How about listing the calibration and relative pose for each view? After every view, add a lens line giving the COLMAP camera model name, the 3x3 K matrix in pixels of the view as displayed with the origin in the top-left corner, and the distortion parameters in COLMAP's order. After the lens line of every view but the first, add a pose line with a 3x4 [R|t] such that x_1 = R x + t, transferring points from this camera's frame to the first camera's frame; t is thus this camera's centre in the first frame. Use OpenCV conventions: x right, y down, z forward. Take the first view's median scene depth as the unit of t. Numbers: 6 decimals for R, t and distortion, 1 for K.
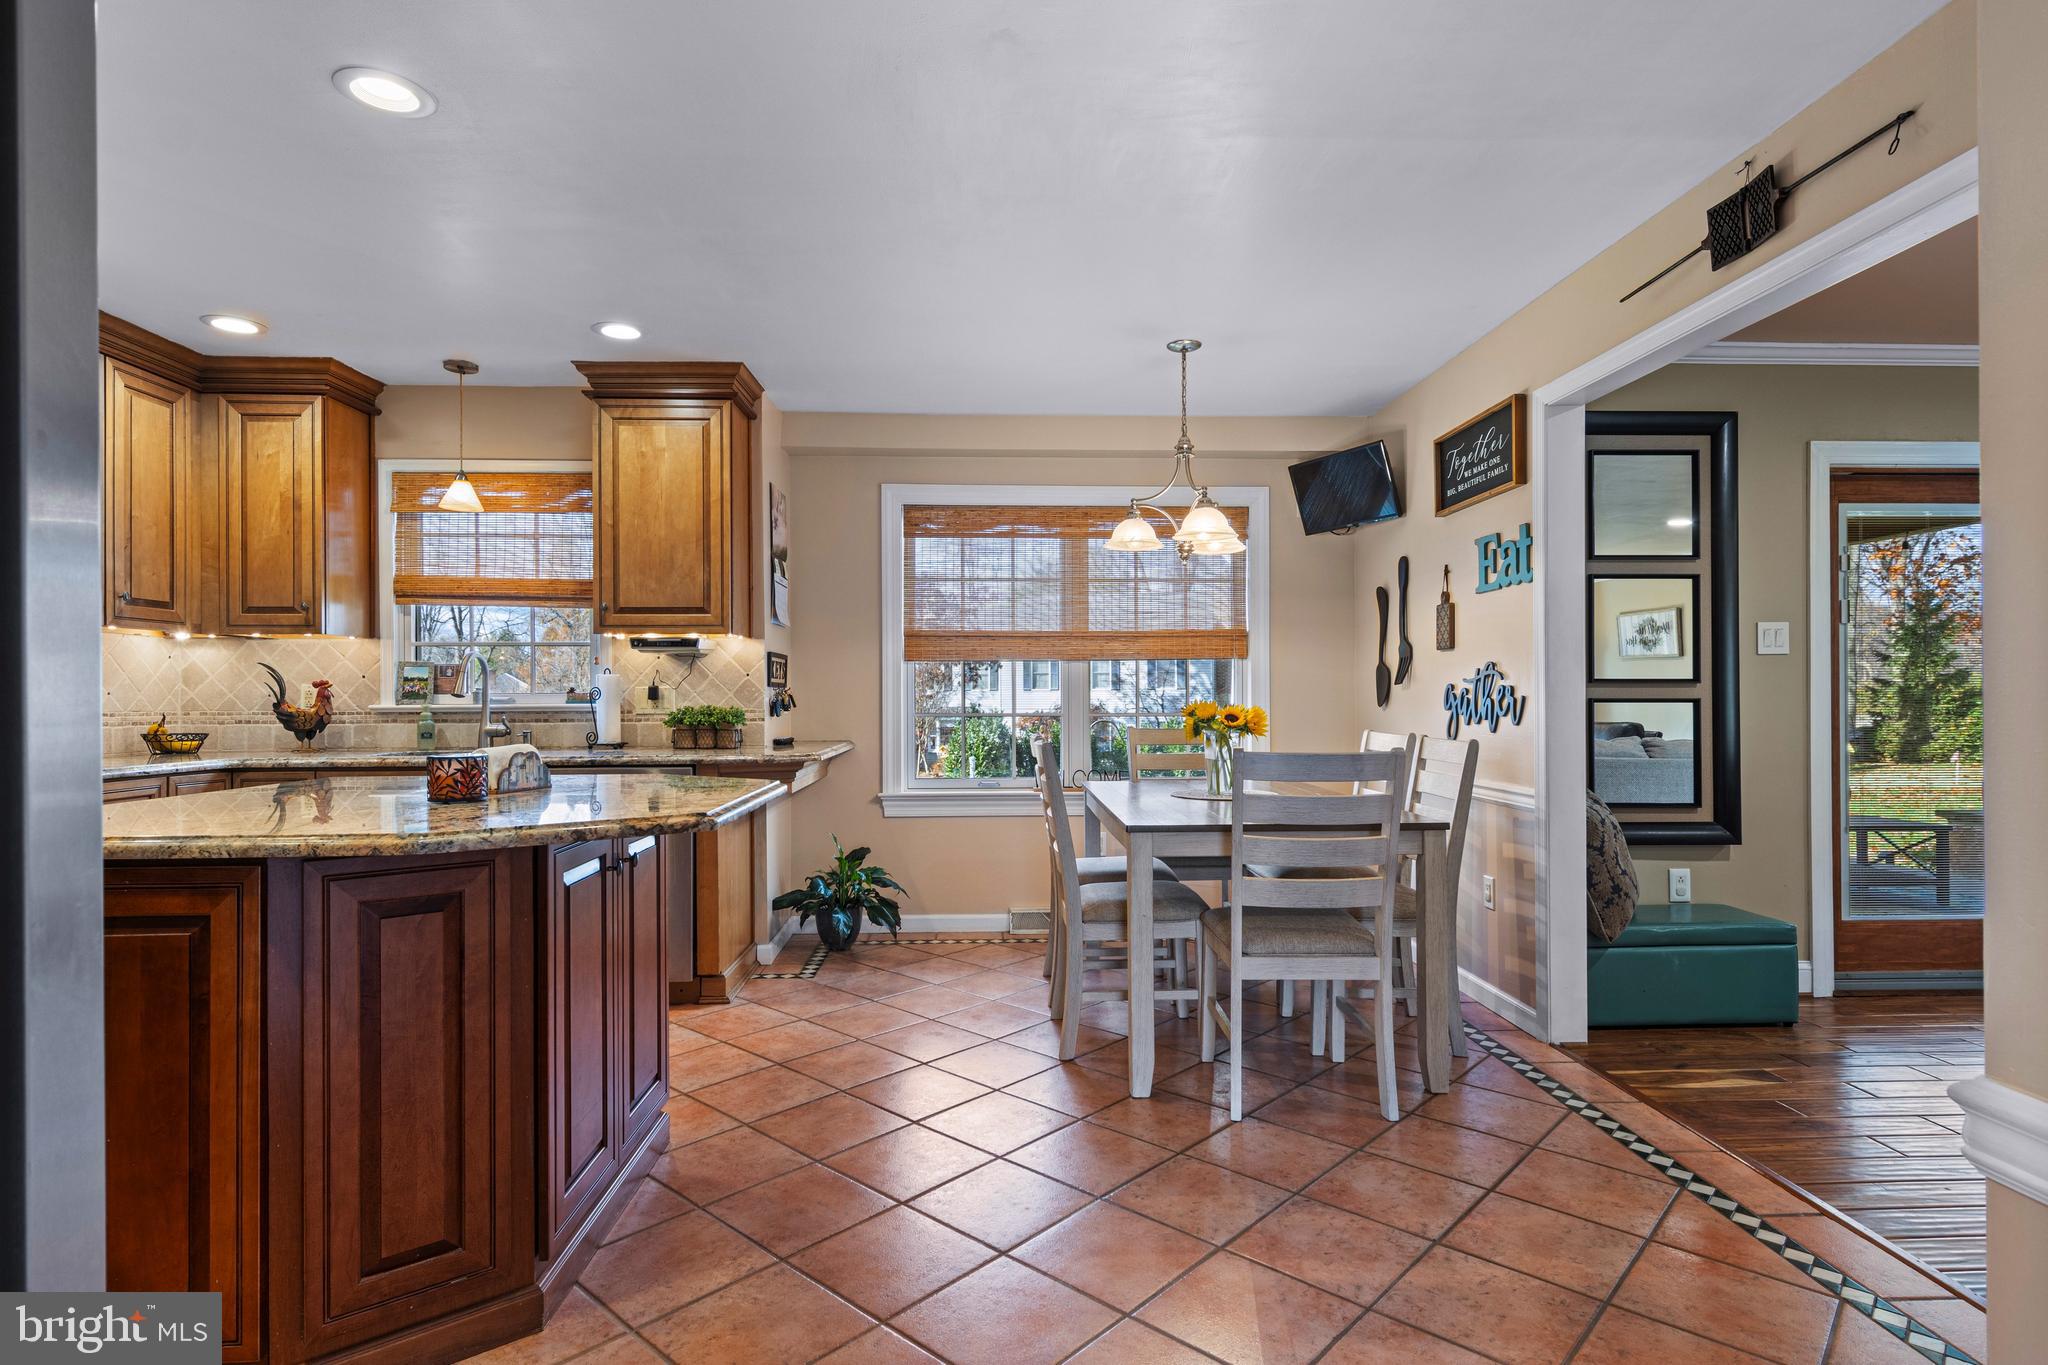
lens RADIAL K [[1049.9, 0, 1023.3], [0, 1049.9, 695.4], [0, 0, 1]] dist [0.010689, -0.000858]
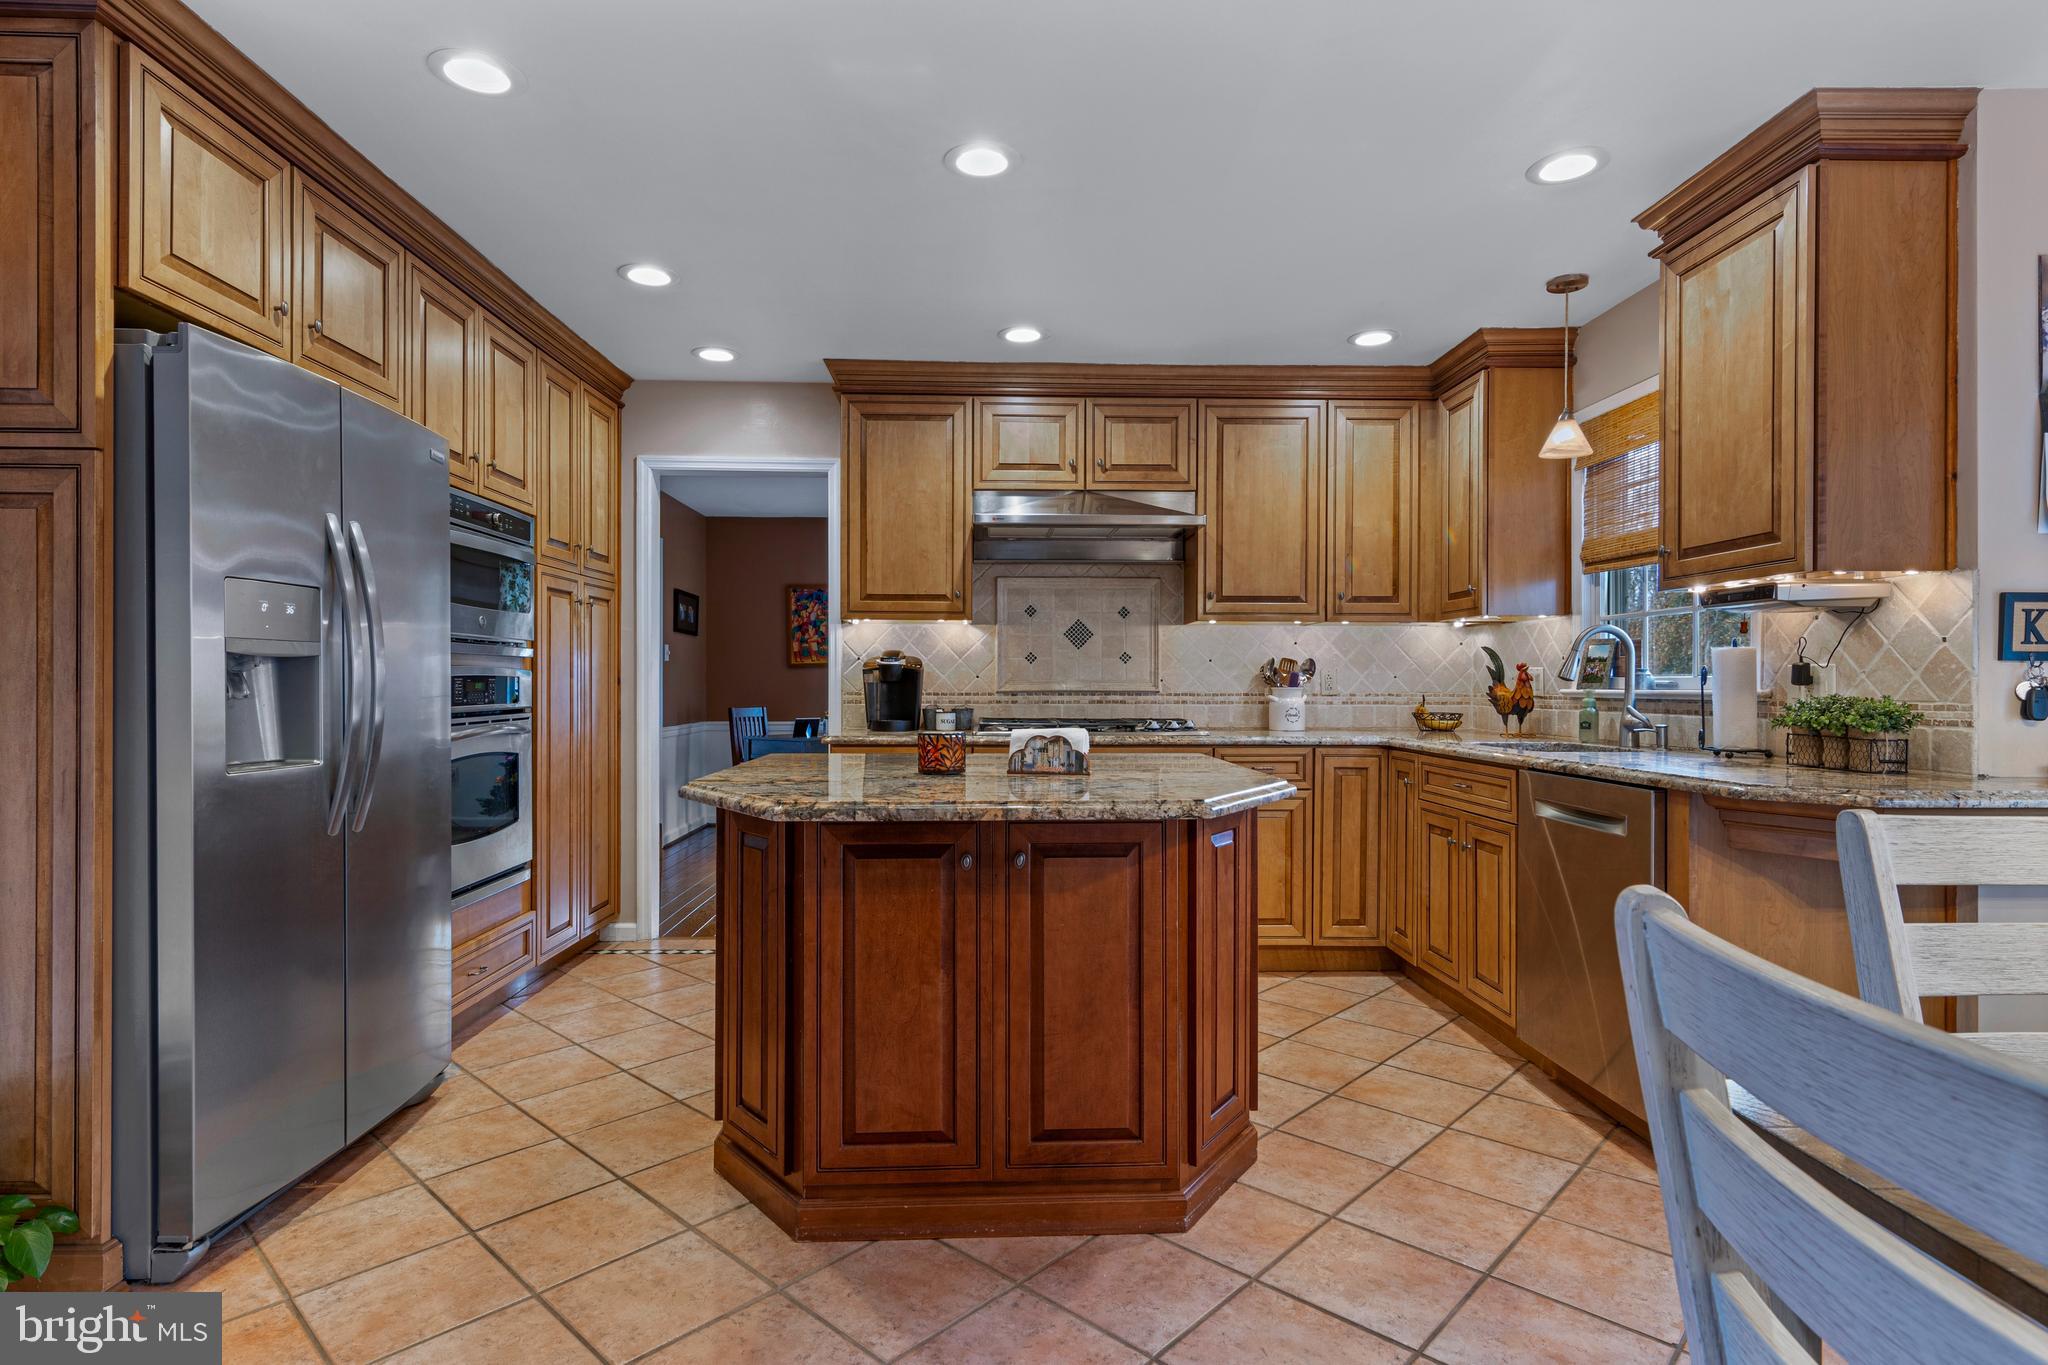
lens RADIAL K [[1047.9, 0, 1023.3], [0, 1047.9, 688.0], [0, 0, 1]] dist [0.010738, -0.003126]
pose [[-0.006972, 0.008327, -0.999941, 0.303093], [0.000952, 0.999965, 0.008321, 0.000305], [0.999975, -0.000894, -0.006979, 0.575728]]
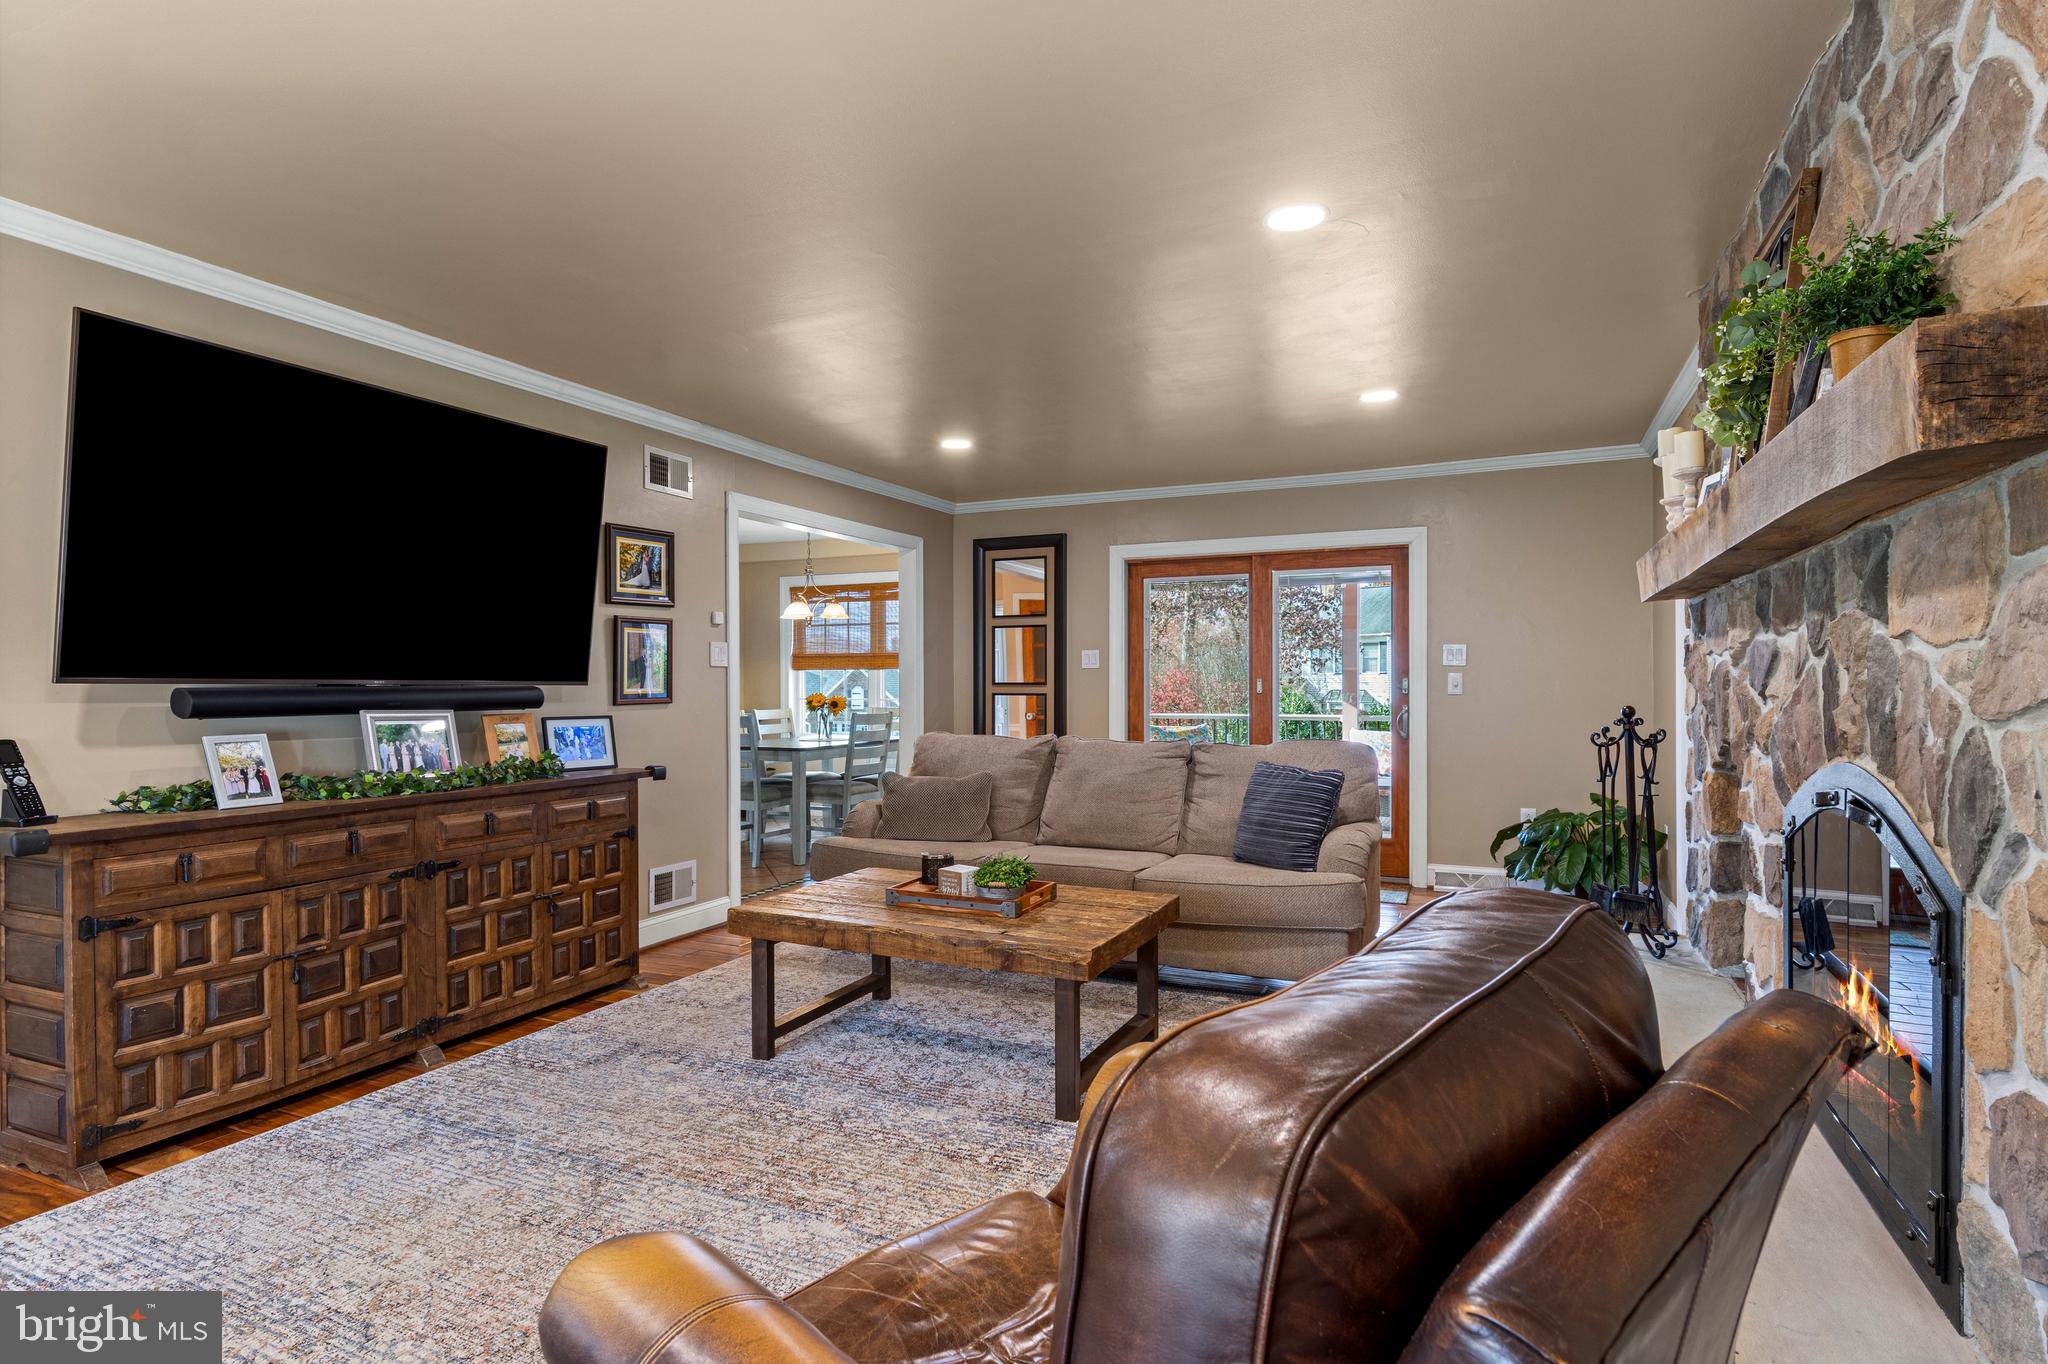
lens RADIAL K [[1041.8, 0, 1022.9], [0, 1041.8, 690.5], [0, 0, 1]] dist [0.010396, -0.002385]
pose [[0.889913, 0.002960, -0.456121, 1.363019], [0.003143, 0.999915, 0.012621, -0.023381], [0.456120, -0.012666, 0.889828, -0.583279]]
